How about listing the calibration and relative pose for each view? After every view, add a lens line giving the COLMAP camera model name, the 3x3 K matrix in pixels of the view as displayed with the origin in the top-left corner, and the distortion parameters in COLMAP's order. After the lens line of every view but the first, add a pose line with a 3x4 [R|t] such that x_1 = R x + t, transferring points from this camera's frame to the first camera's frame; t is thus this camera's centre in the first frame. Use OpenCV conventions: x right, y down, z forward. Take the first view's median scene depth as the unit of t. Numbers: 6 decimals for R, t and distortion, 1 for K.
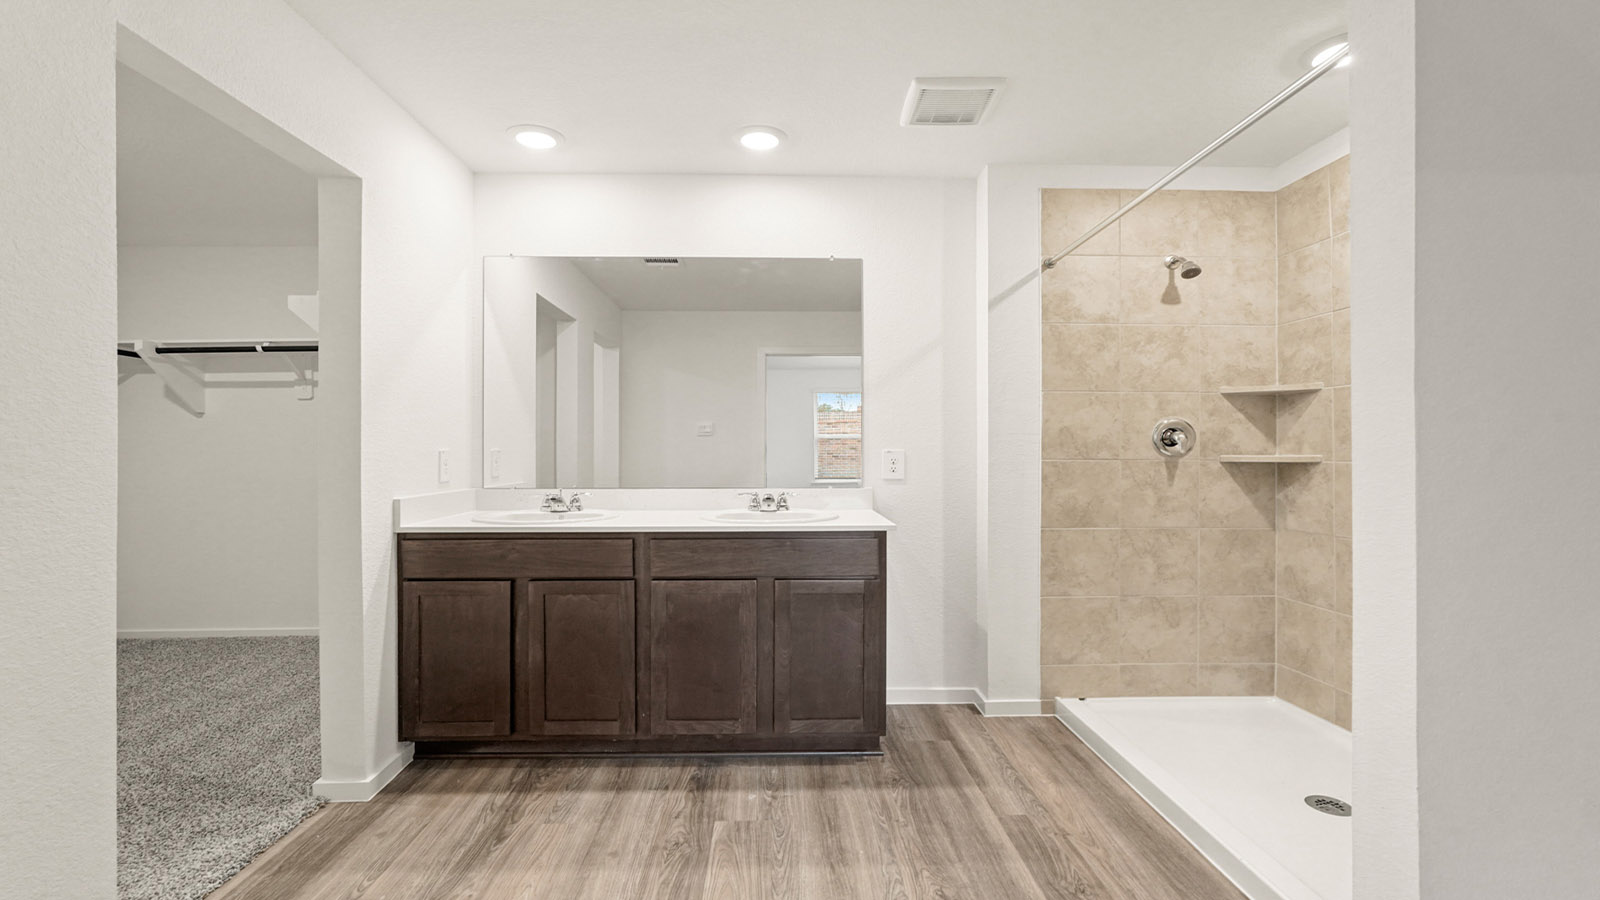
lens RADIAL K [[695.1, 0, 801.1], [0, 695.1, 447.5], [0, 0, 1]] dist [-0.010667, -0.000218]
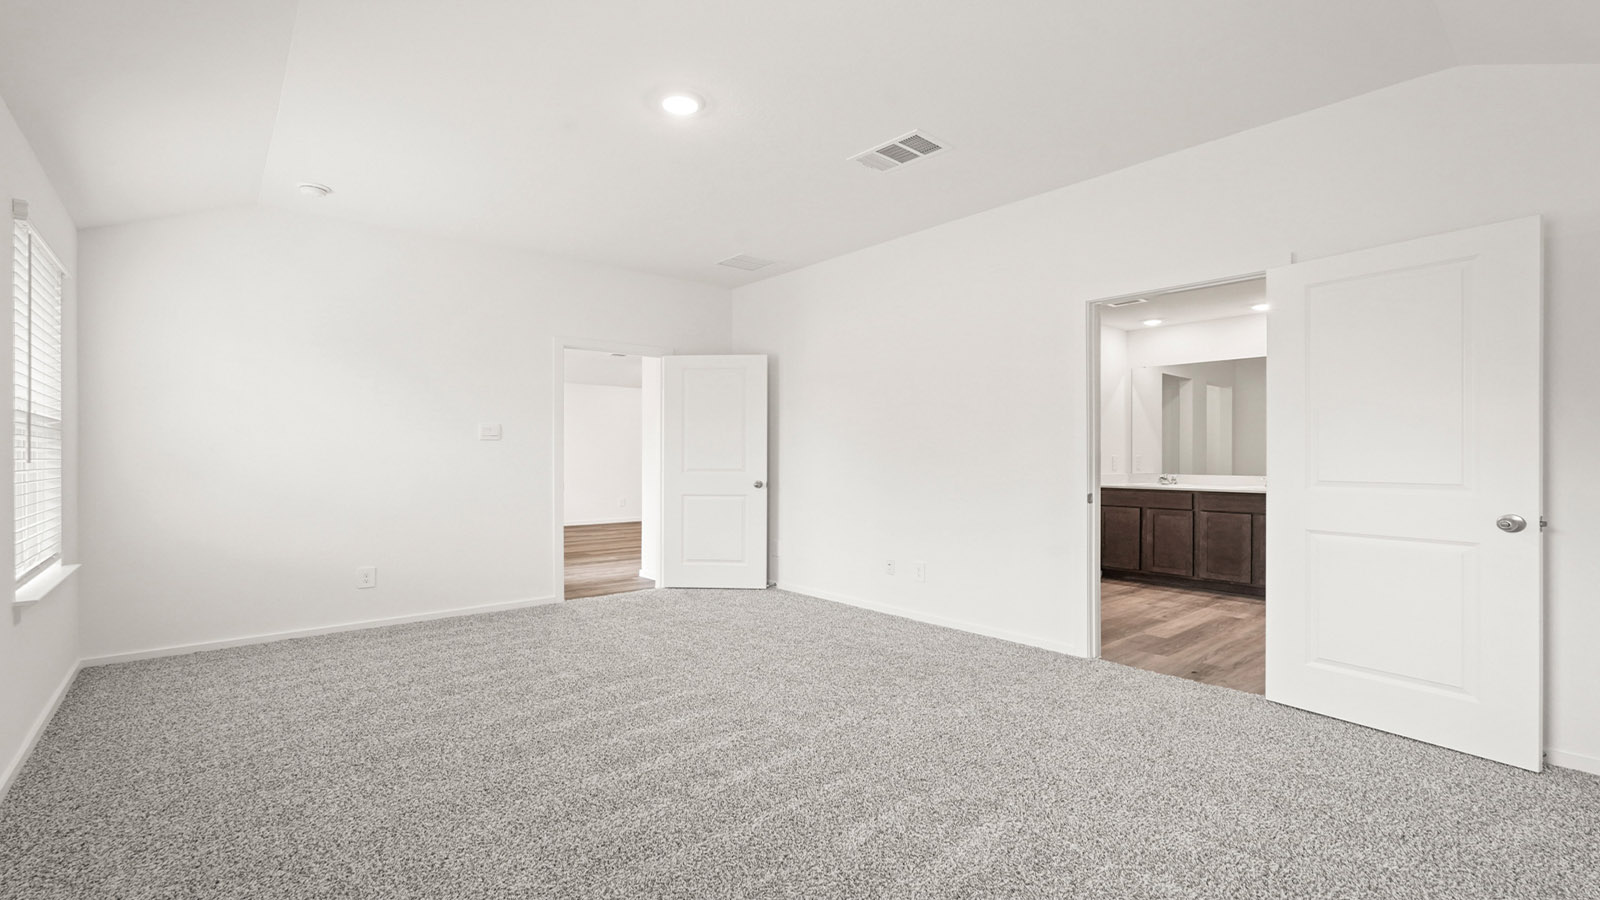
lens RADIAL K [[695.1, 0, 804.7], [0, 695.1, 456.5], [0, 0, 1]] dist [-0.010667, -0.000218]
pose [[0.624685, 0.003767, -0.780868, 0.709047], [-0.003935, 0.999991, 0.001676, 0.006737], [0.780867, 0.002026, 0.624694, -1.373543]]
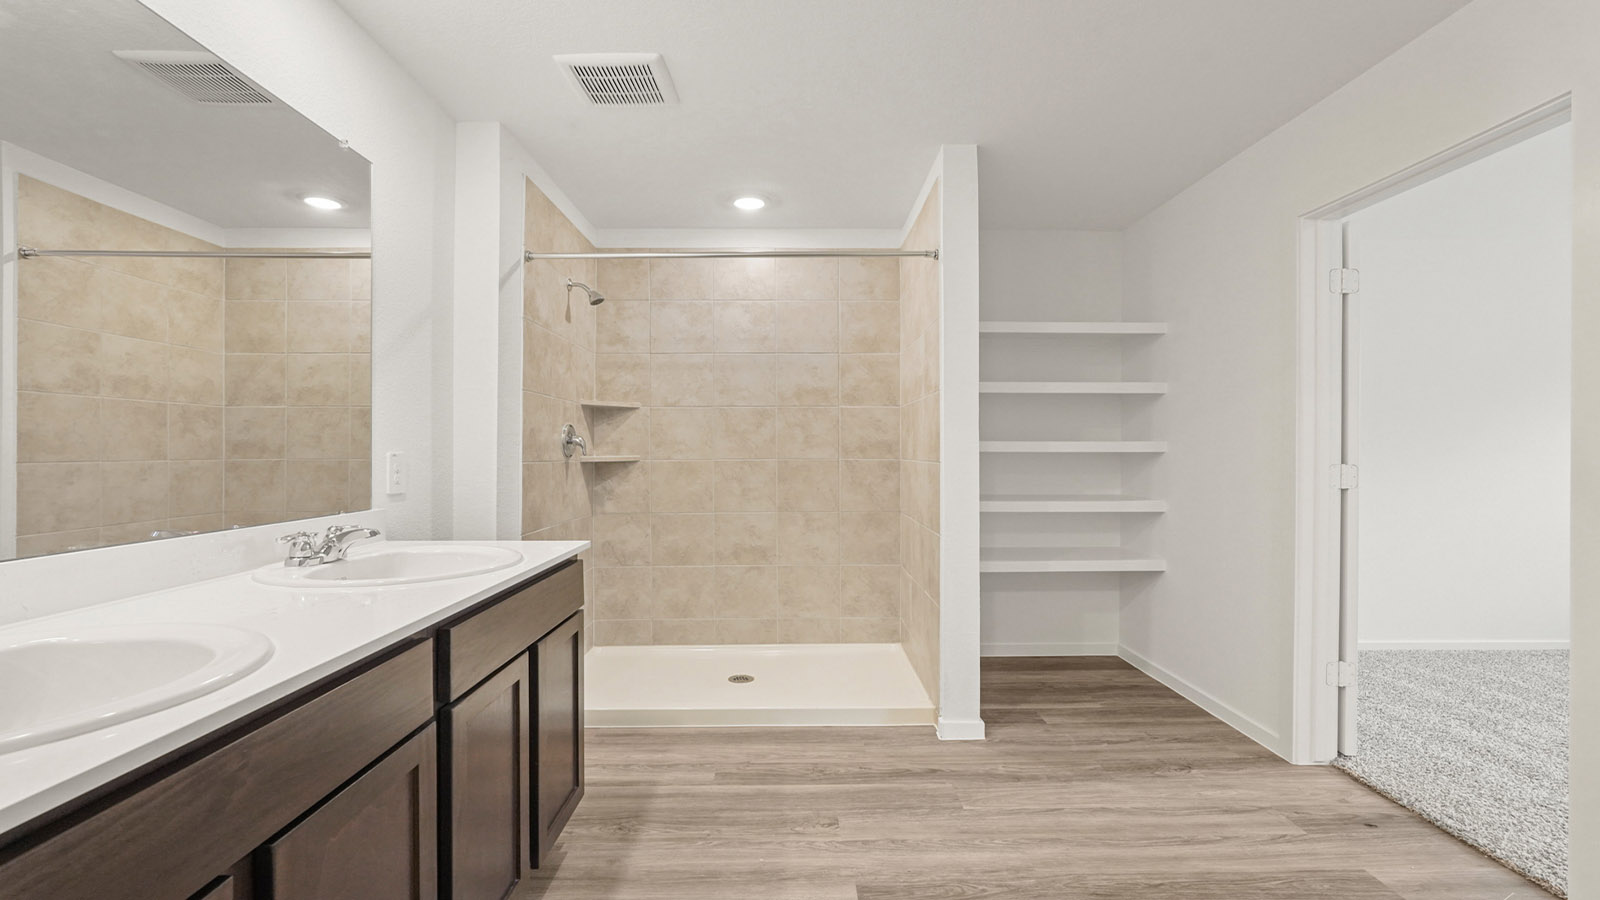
lens RADIAL K [[695.1, 0, 795.5], [0, 695.1, 455.0], [0, 0, 1]] dist [-0.010667, -0.000218]
pose [[0.034811, -0.004594, 0.999383, -0.666257], [-0.000452, 0.999989, 0.004613, 0.003613], [-0.999394, -0.000612, 0.034808, 0.686241]]
